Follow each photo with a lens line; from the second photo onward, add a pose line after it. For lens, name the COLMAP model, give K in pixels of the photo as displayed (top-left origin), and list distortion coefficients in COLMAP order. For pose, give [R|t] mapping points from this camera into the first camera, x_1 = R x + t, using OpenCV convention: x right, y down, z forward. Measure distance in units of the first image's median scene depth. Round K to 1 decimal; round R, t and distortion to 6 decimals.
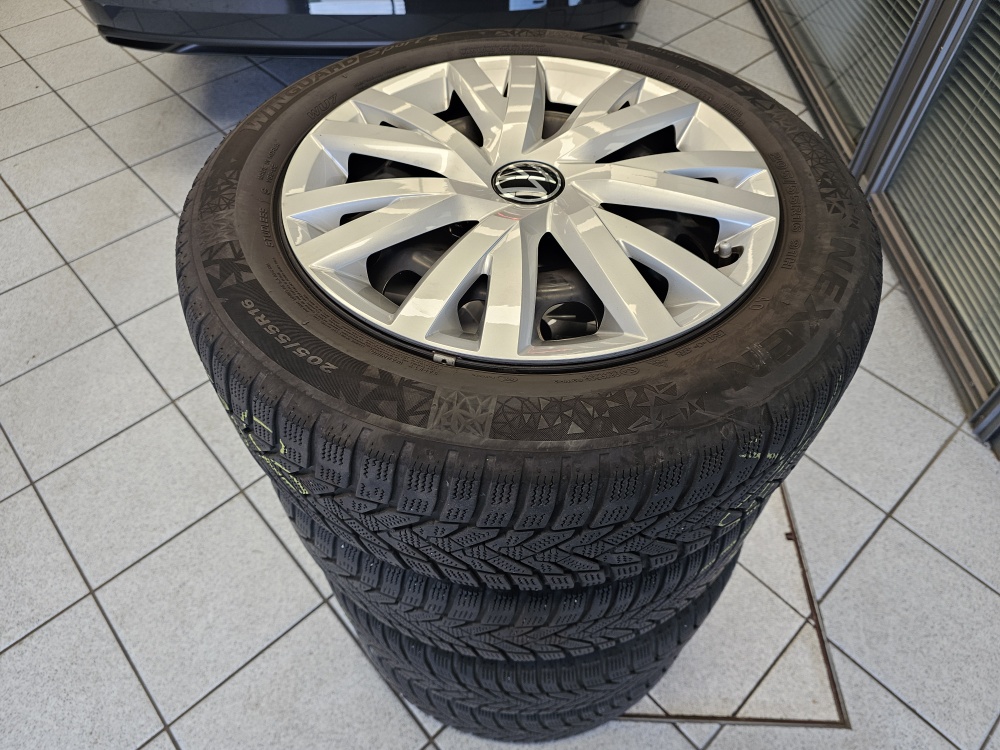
lens RADIAL K [[697.8, 0, 490.8], [0, 697.8, 373.3], [0, 0, 1]] dist [0.044974, -0.048109]
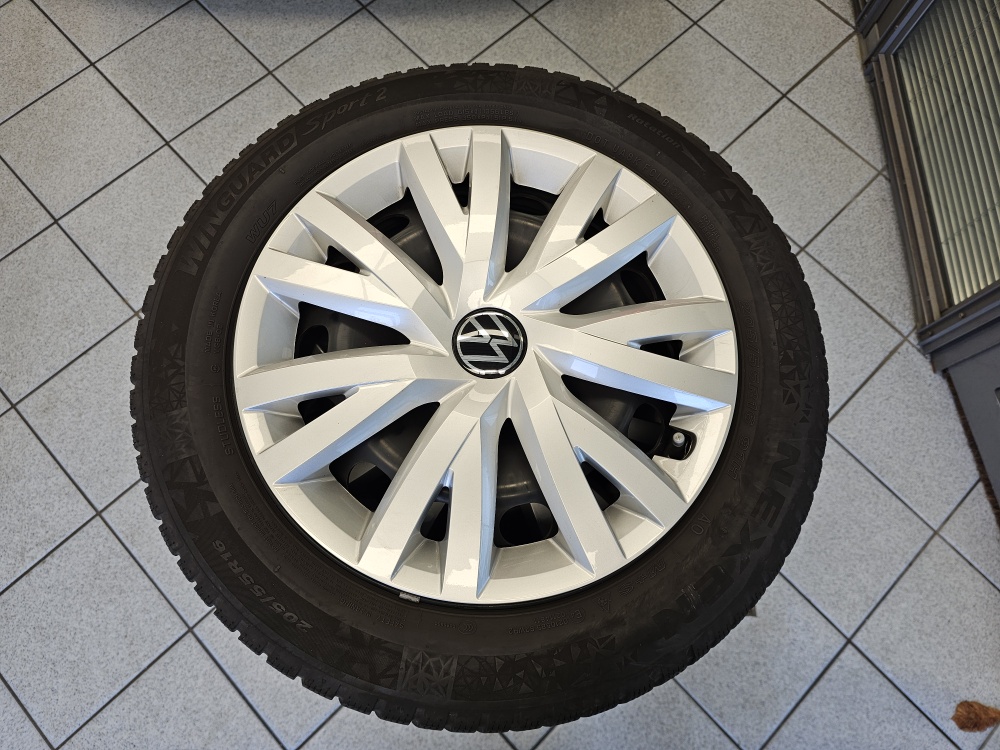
lens RADIAL K [[693.3, 0, 500.0], [0, 693.3, 375.0], [0, 0, 1]] dist [0.051979, -0.053847]
pose [[0.998907, -0.013672, 0.044699, 0.014230], [-0.004869, 0.920631, 0.390404, -0.356570], [-0.046489, -0.390195, 0.919558, 0.057274]]
